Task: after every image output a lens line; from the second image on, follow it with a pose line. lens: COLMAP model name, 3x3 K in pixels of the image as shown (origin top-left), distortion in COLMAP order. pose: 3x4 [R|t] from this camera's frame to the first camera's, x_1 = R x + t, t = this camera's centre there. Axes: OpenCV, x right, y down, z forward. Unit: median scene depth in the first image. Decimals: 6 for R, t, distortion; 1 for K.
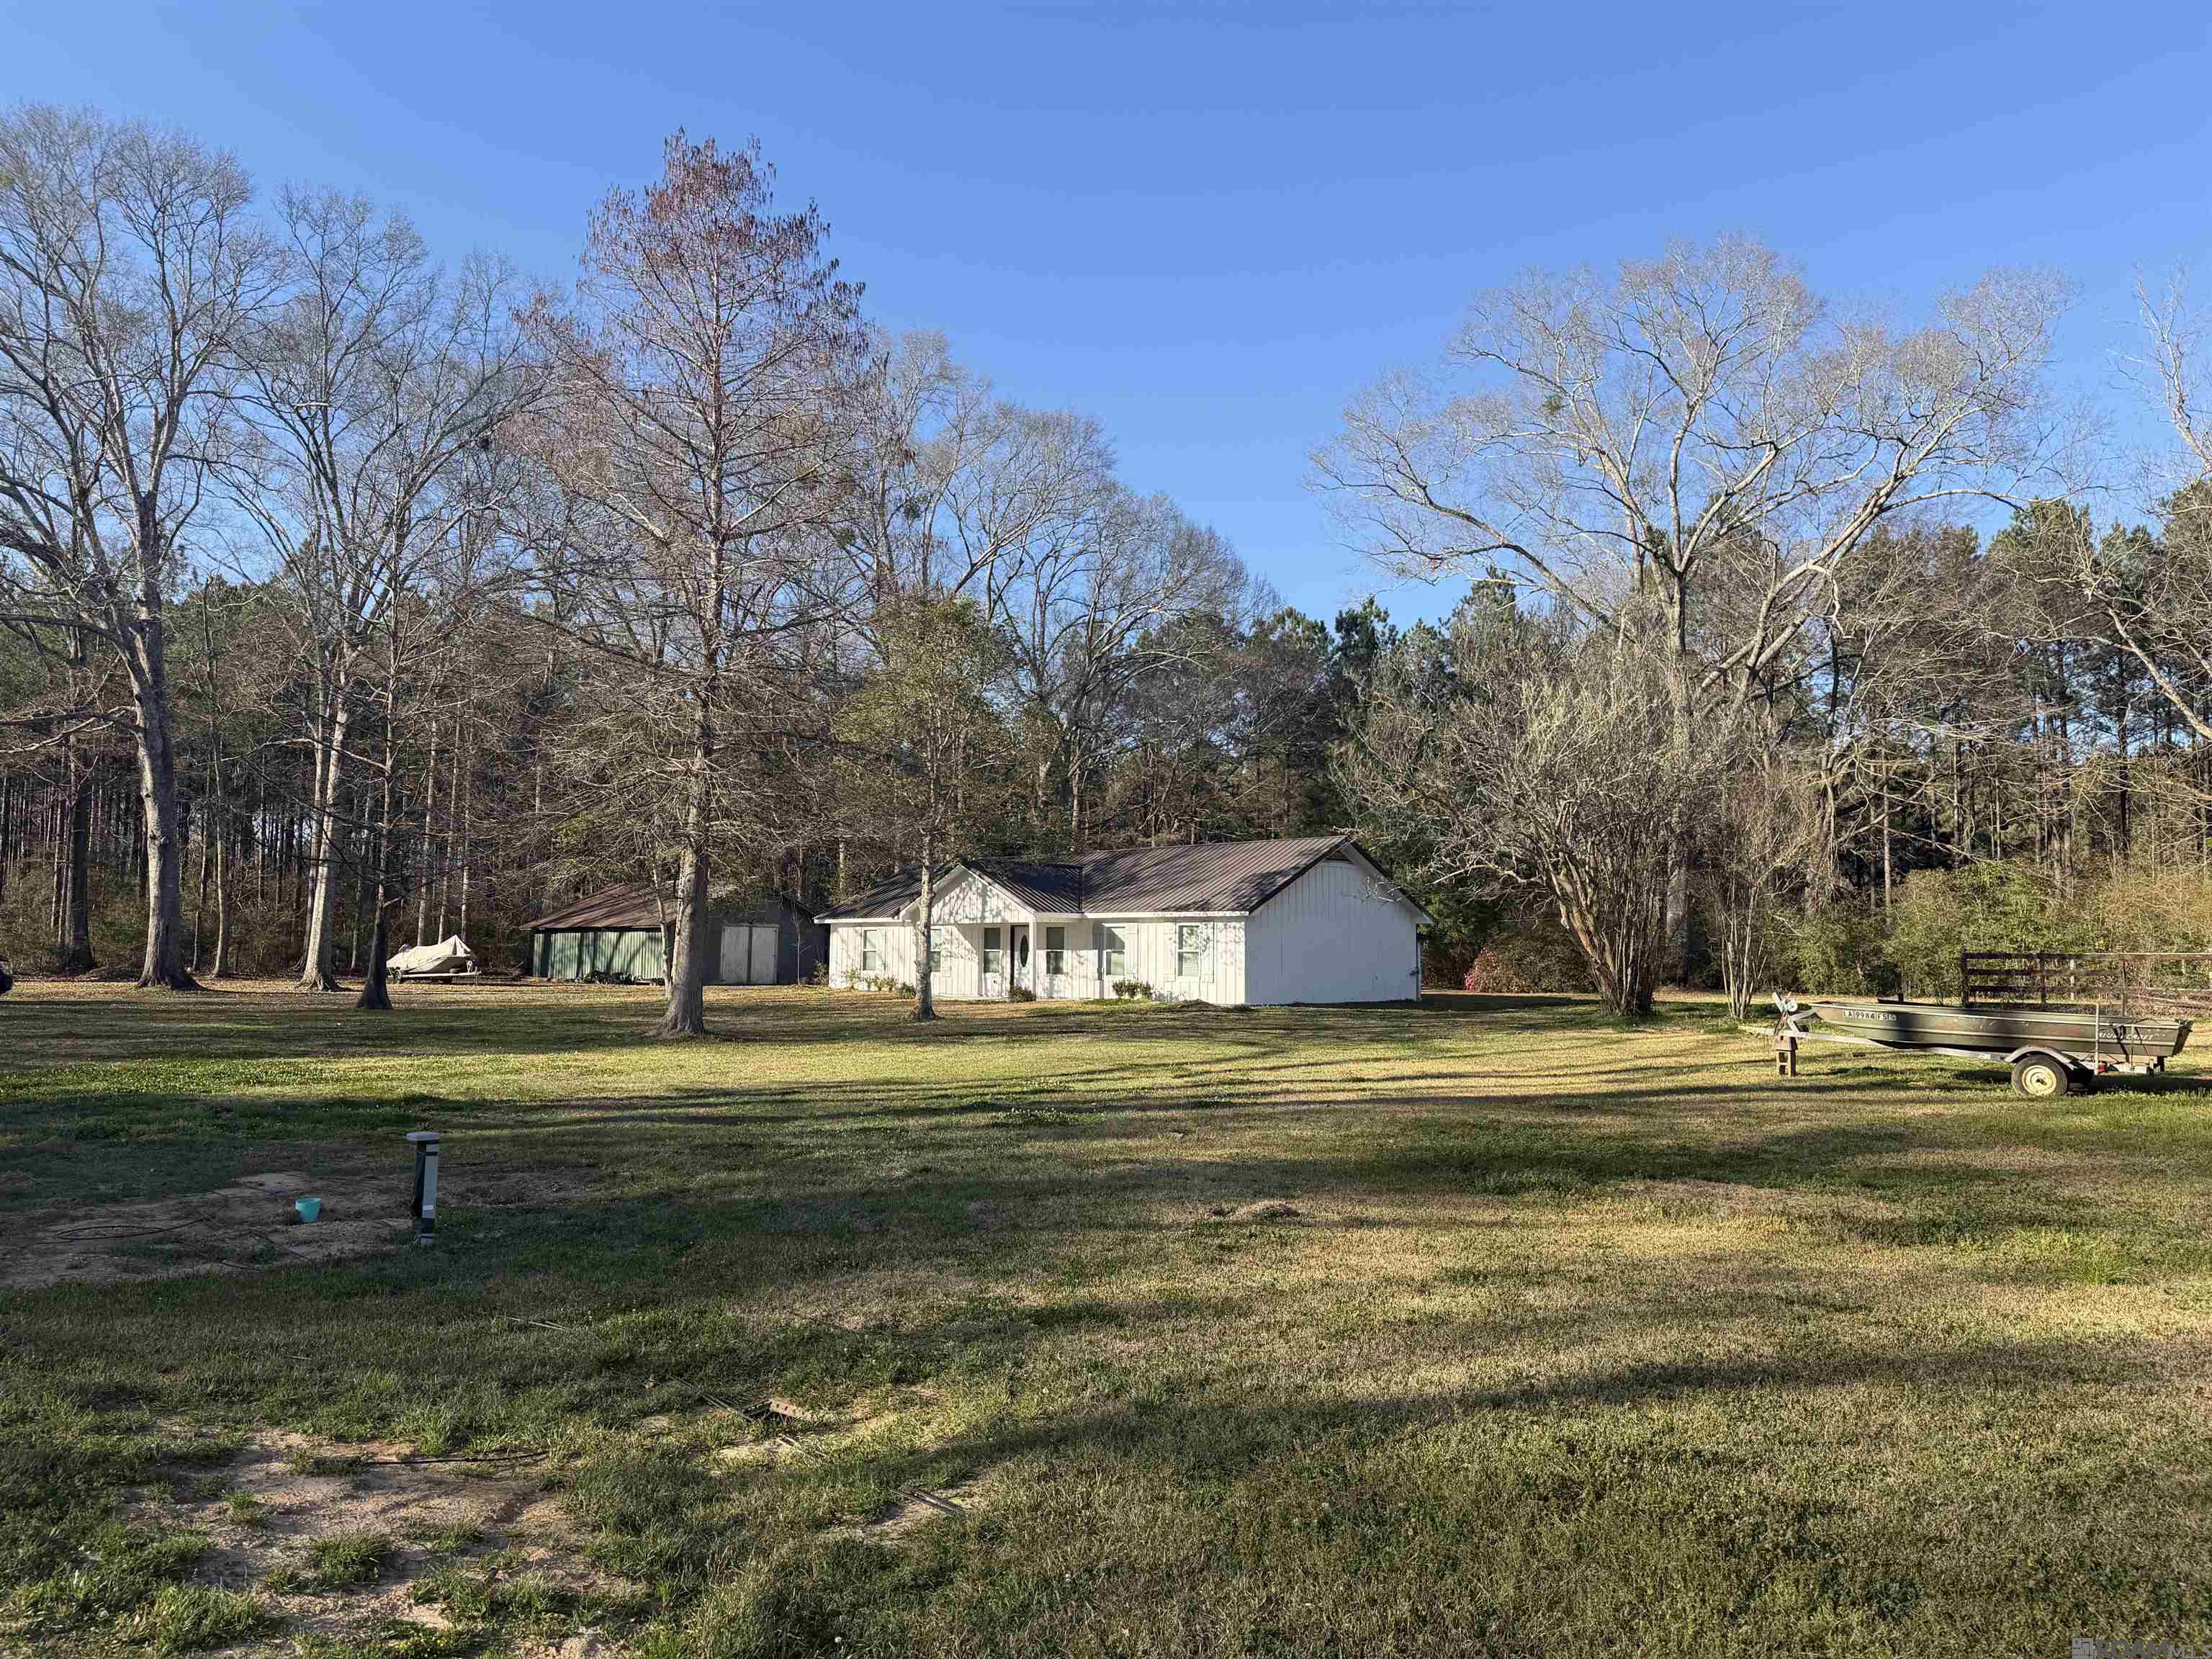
lens RADIAL K [[1550.1, 0, 1116.9], [0, 1550.1, 792.8], [0, 0, 1]] dist [0.105785, -0.133594]
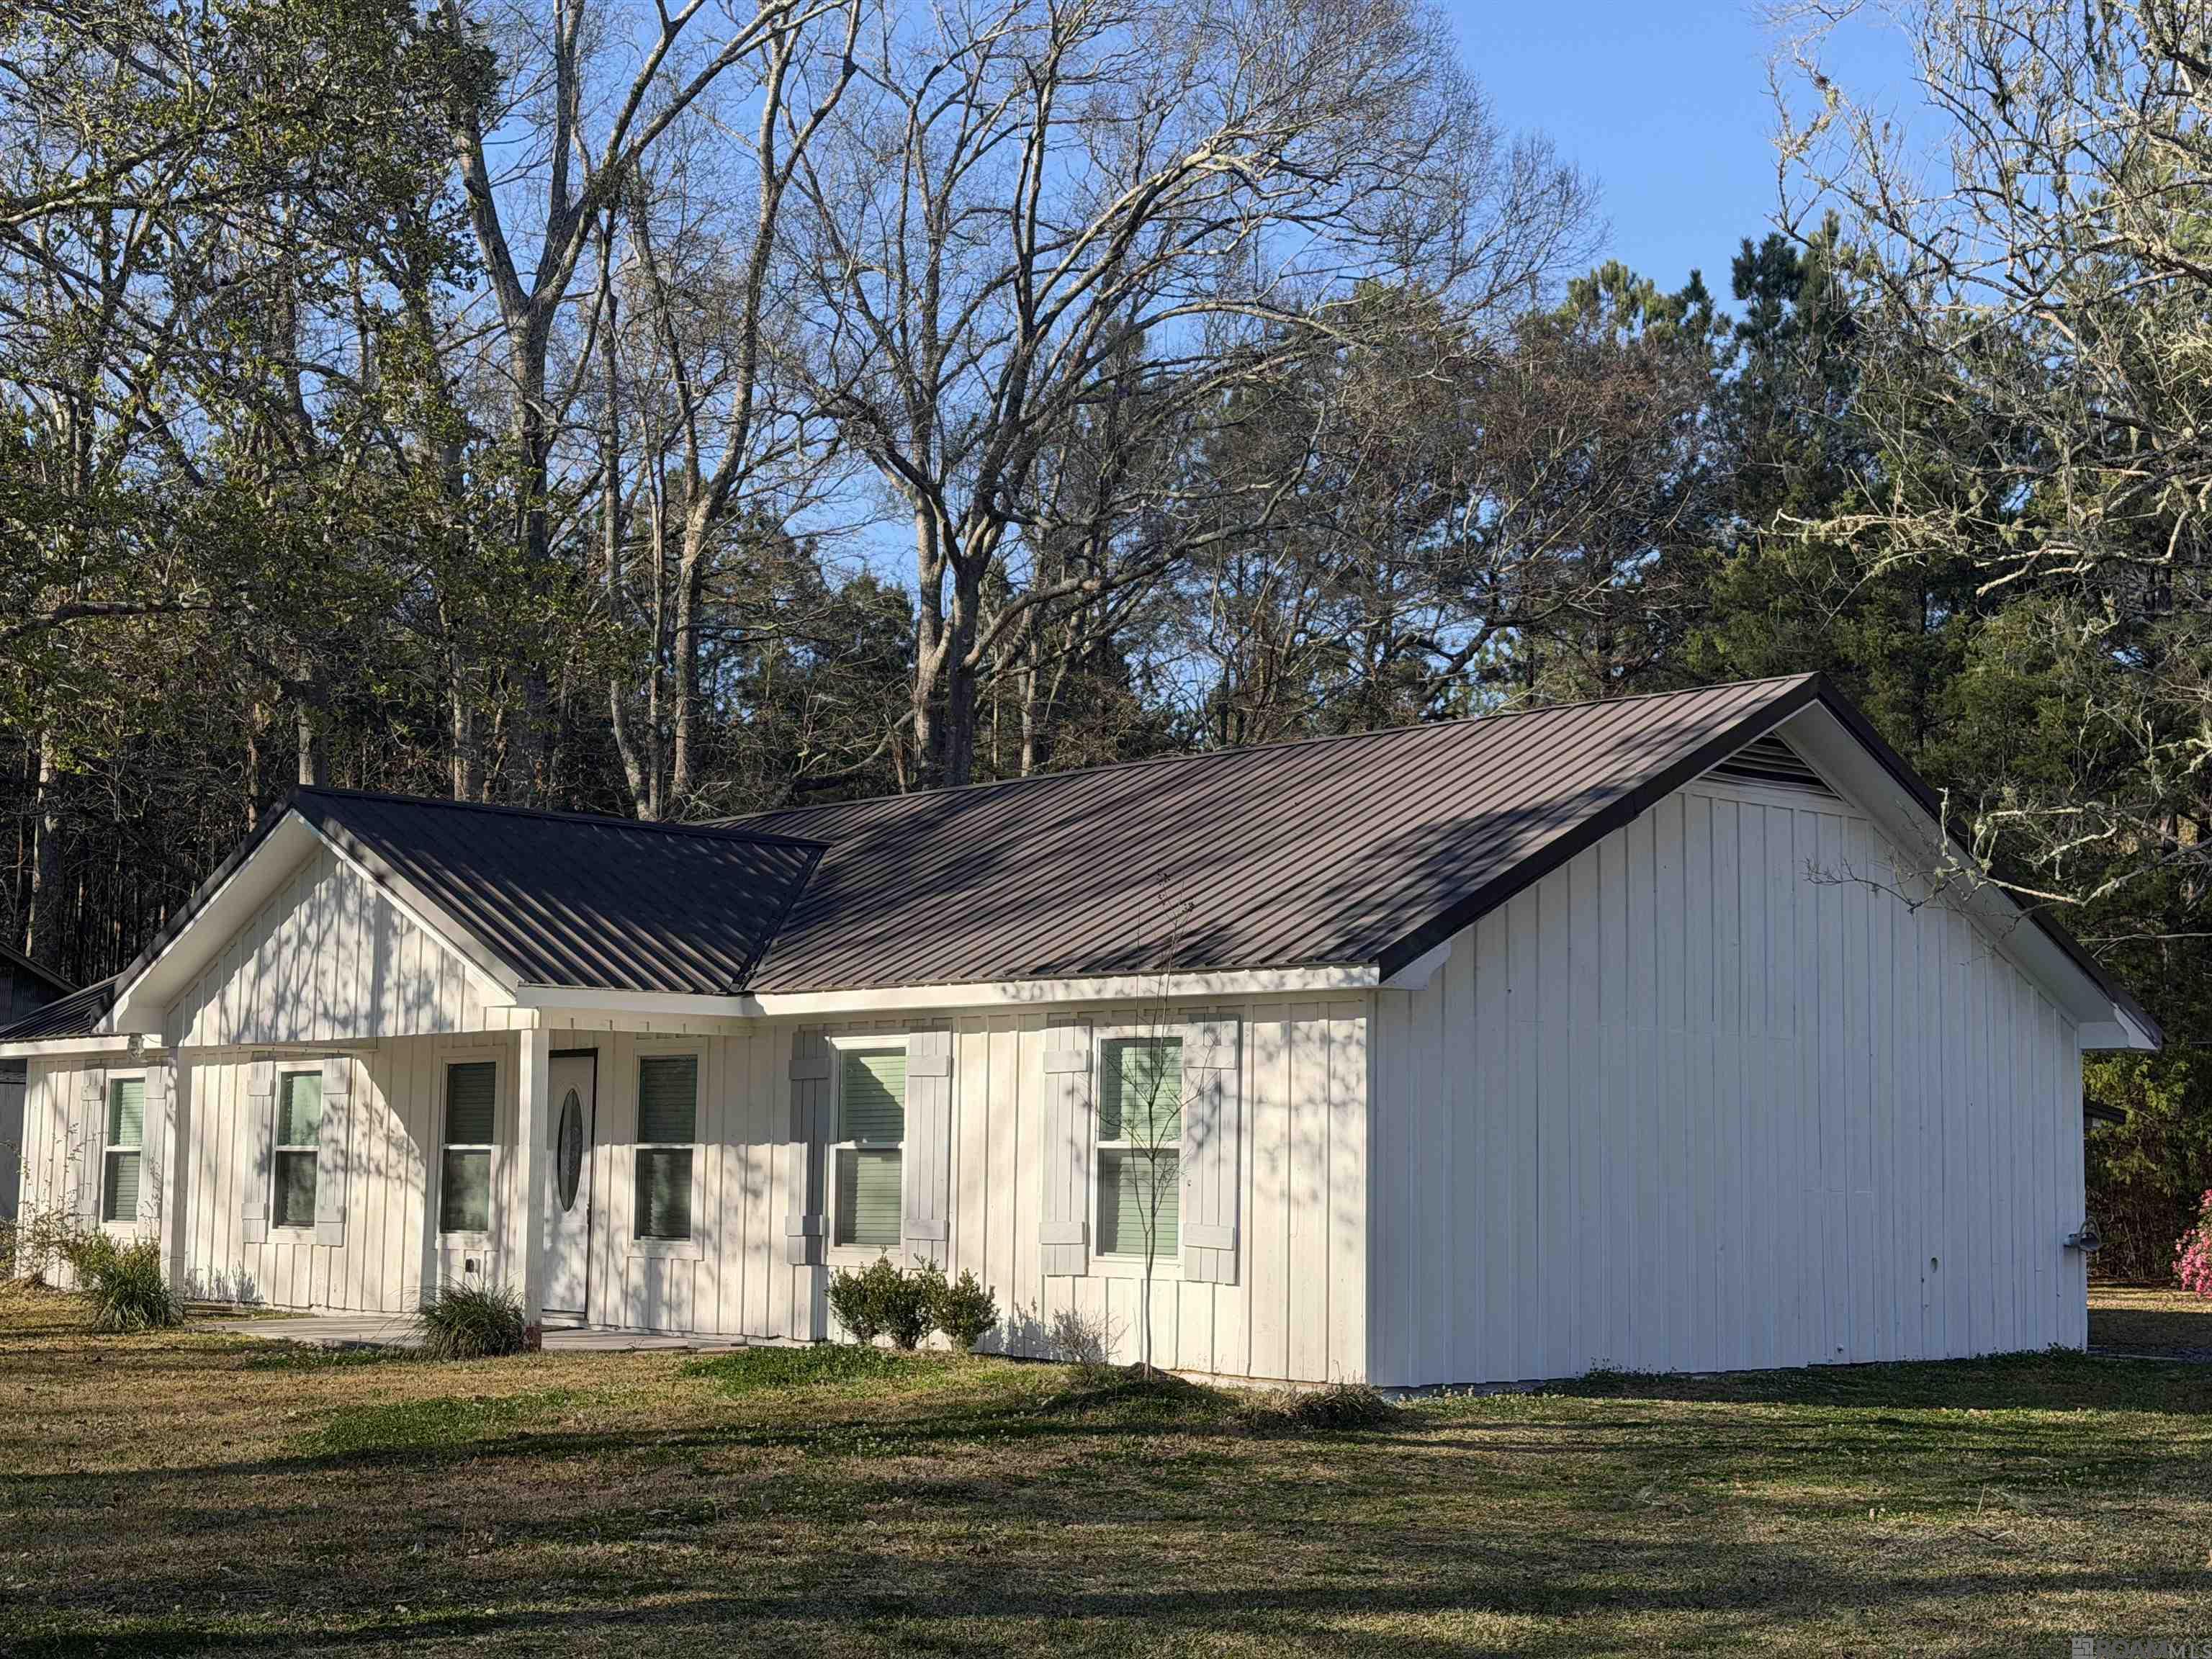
lens RADIAL K [[3094.6, 0, 1121.8], [0, 3094.6, 843.4], [0, 0, 1]] dist [0.109152, 0.000000]
pose [[0.998781, -0.000942, -0.049346, 0.062899], [0.000774, 0.999994, -0.003417, 0.054547], [0.049349, 0.003375, 0.998776, 0.499715]]
